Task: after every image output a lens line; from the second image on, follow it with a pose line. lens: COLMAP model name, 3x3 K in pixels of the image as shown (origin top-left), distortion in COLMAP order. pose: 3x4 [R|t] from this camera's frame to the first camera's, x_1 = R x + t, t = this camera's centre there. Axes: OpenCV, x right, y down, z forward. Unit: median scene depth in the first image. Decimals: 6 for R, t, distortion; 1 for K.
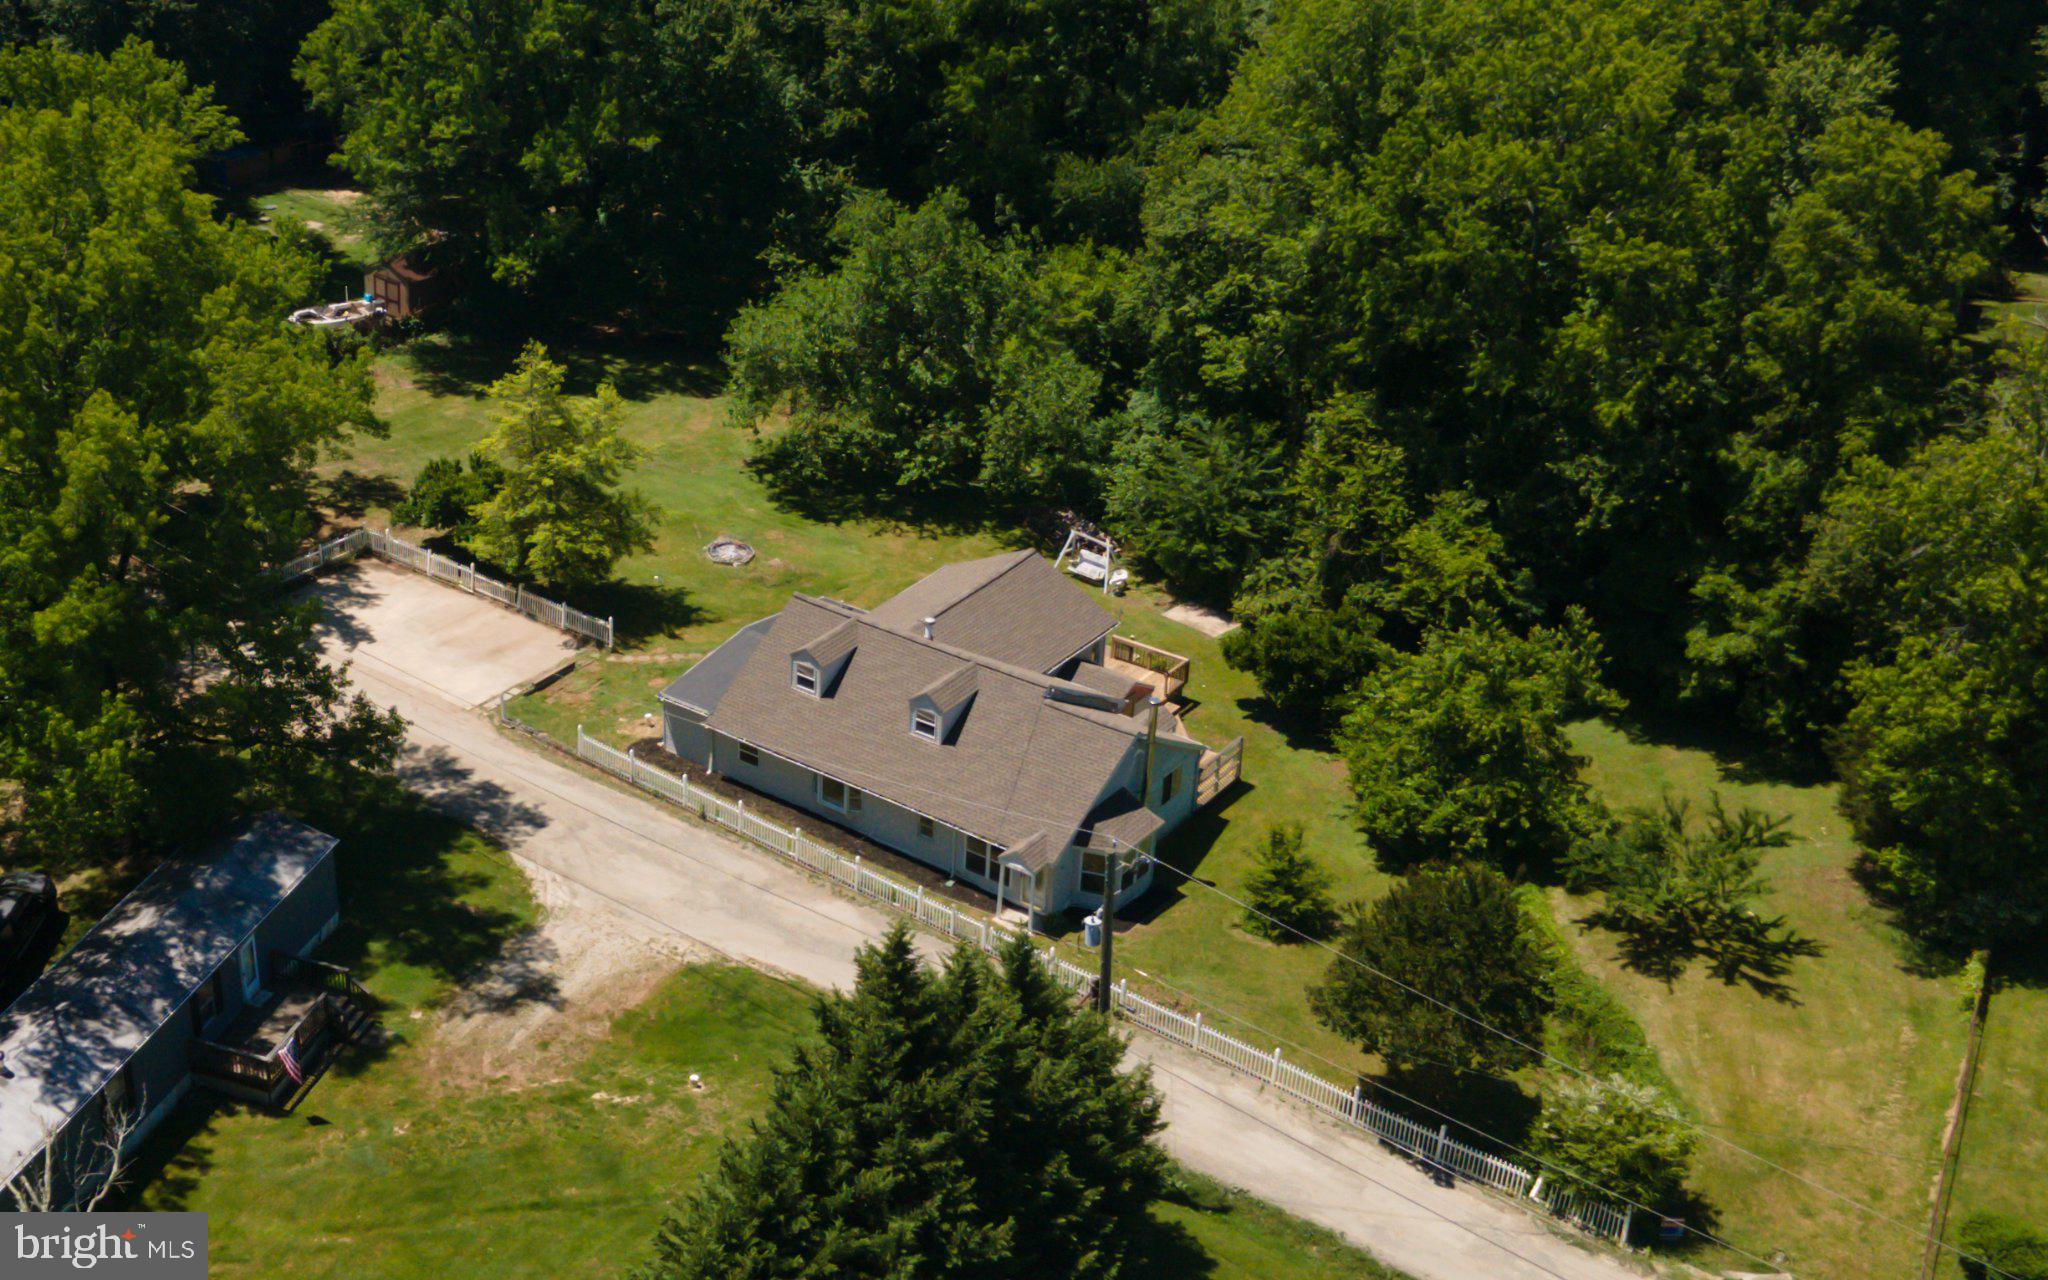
lens RADIAL K [[2189.5, 0, 729.6], [0, 2189.5, 642.0], [0, 0, 1]] dist [0.019509, 0.022705]
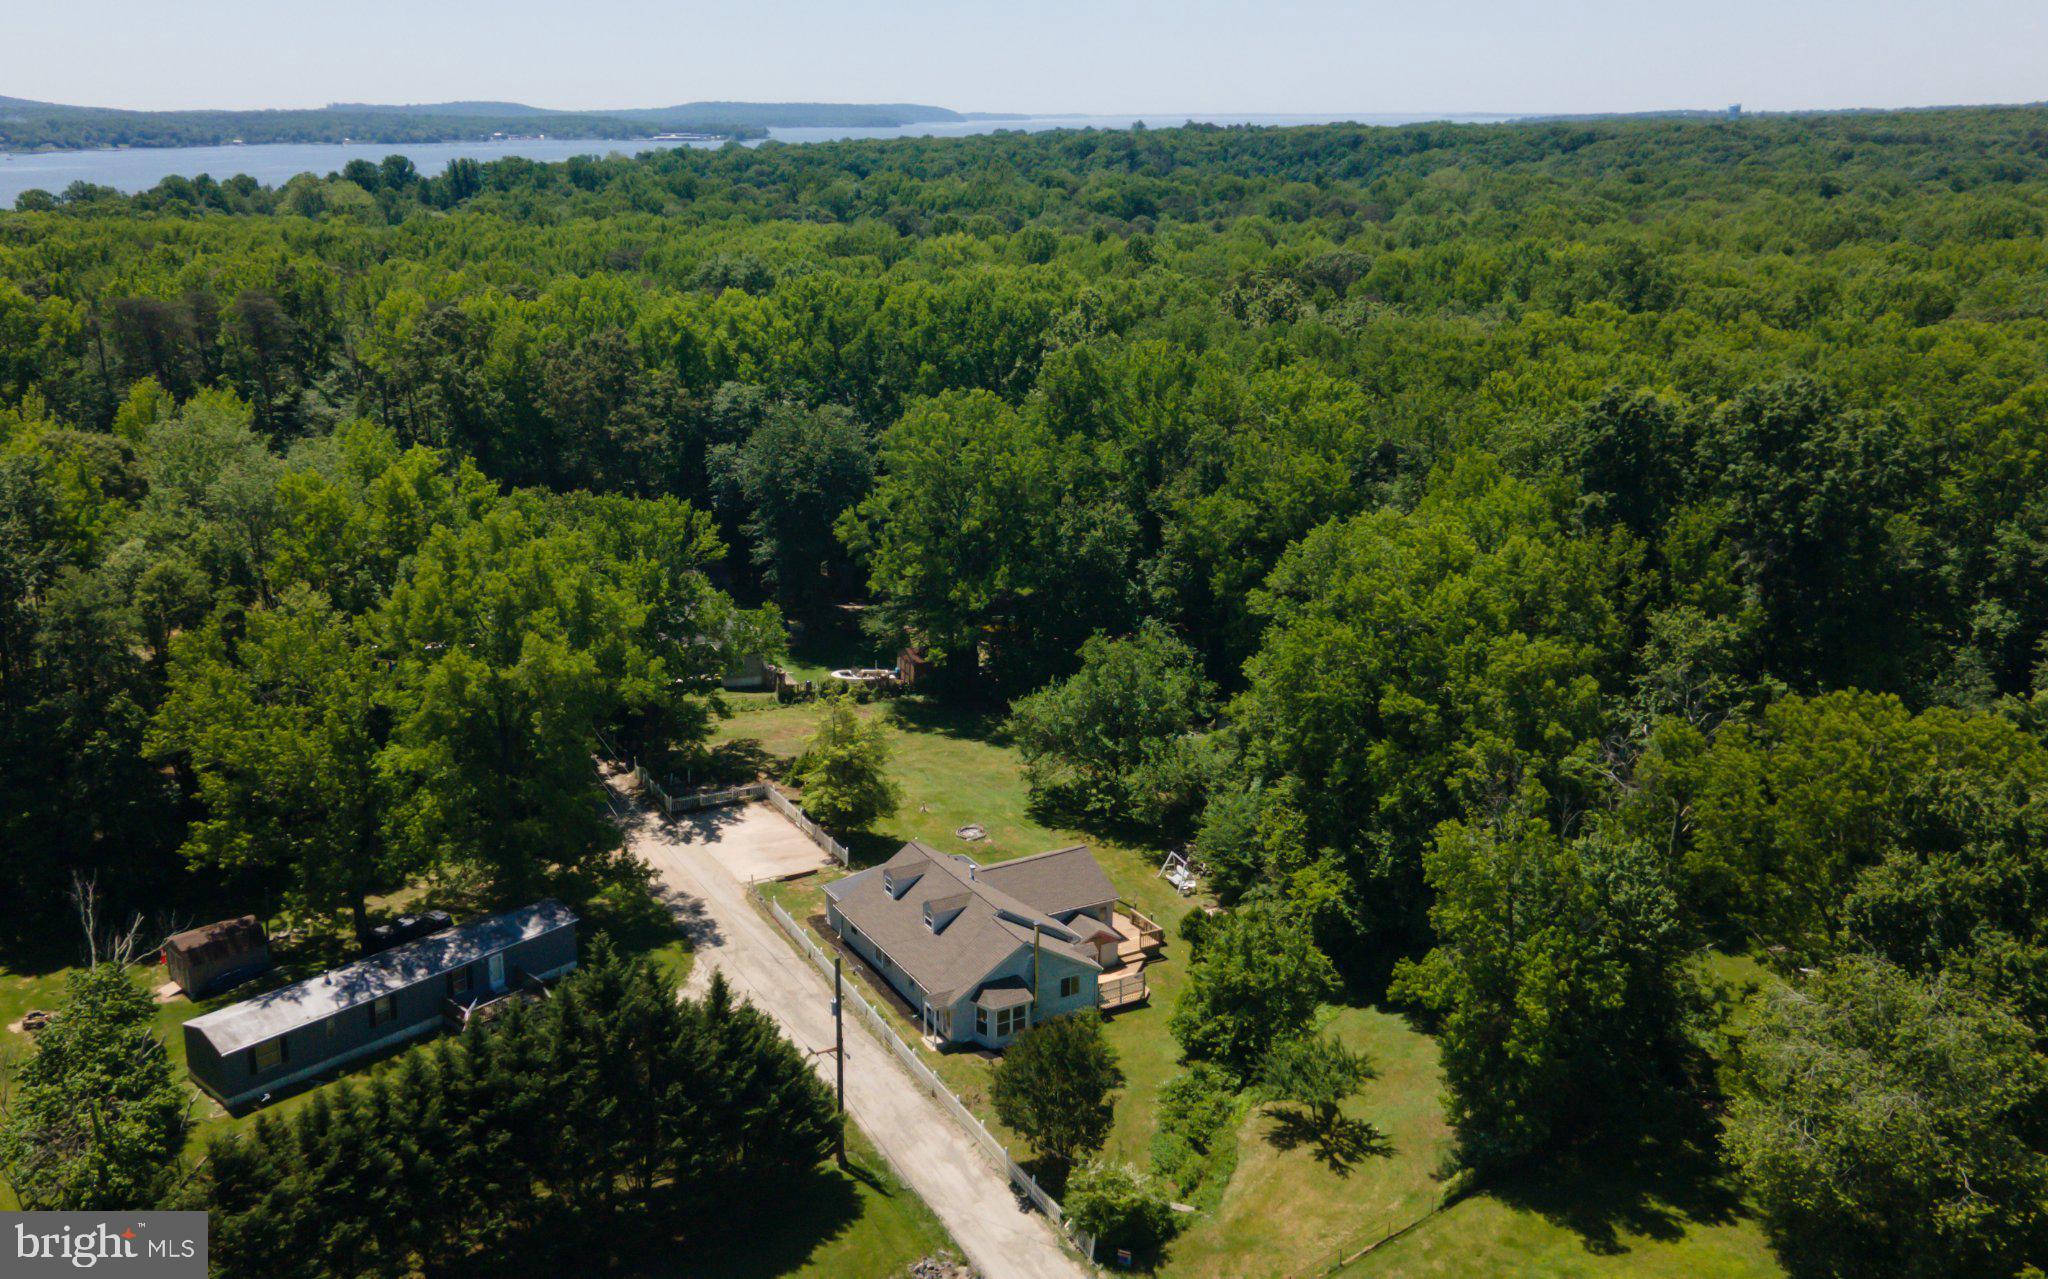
lens RADIAL K [[1662.8, 0, 1024.0], [0, 1662.8, 639.5], [0, 0, 1]] dist [0.059083, -0.000565]
pose [[0.941882, 0.116235, -0.315195, 0.563238], [-0.180252, 0.966601, -0.182184, 0.051185], [0.283491, 0.228411, 0.931376, -0.229200]]
